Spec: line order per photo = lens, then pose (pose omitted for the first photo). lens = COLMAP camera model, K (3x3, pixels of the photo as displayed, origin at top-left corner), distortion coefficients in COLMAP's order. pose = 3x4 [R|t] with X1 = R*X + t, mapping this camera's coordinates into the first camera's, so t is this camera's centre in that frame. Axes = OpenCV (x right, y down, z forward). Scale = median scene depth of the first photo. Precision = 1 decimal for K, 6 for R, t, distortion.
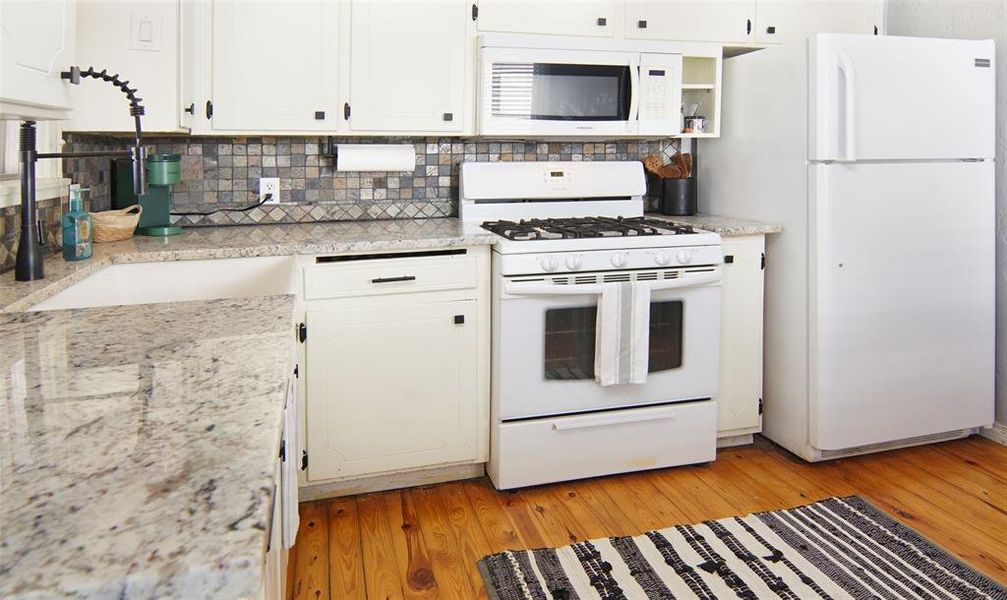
lens RADIAL K [[686.8, 0, 511.5], [0, 686.8, 293.7], [0, 0, 1]] dist [-0.019310, -0.002049]
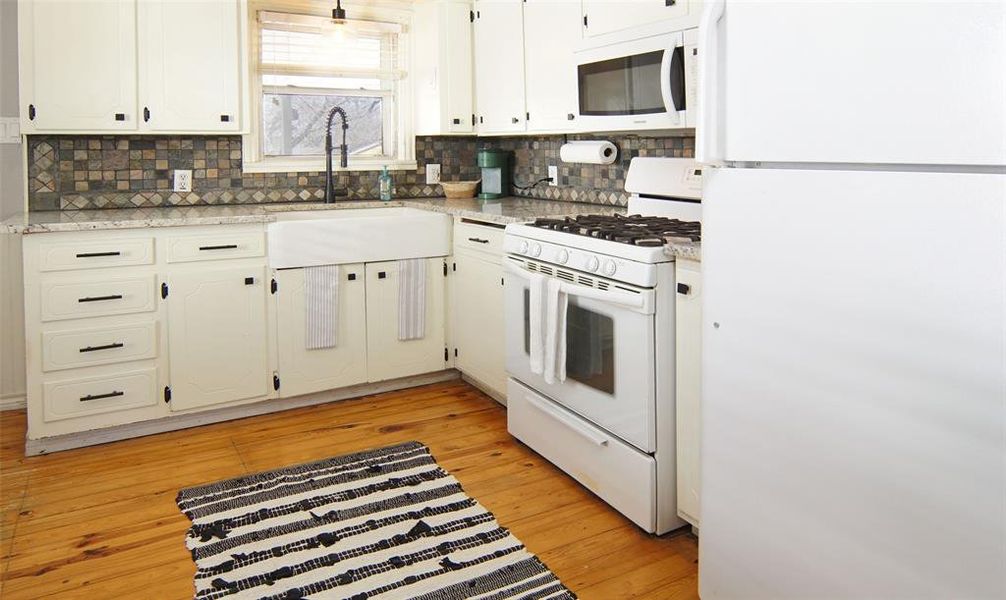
lens RADIAL K [[686.1, 0, 511.3], [0, 686.1, 304.2], [0, 0, 1]] dist [-0.019310, -0.002049]
pose [[0.230330, 0.218915, -0.948169, 1.161342], [-0.195325, 0.964938, 0.175338, -0.150775], [0.953308, 0.144815, 0.265013, 0.715759]]
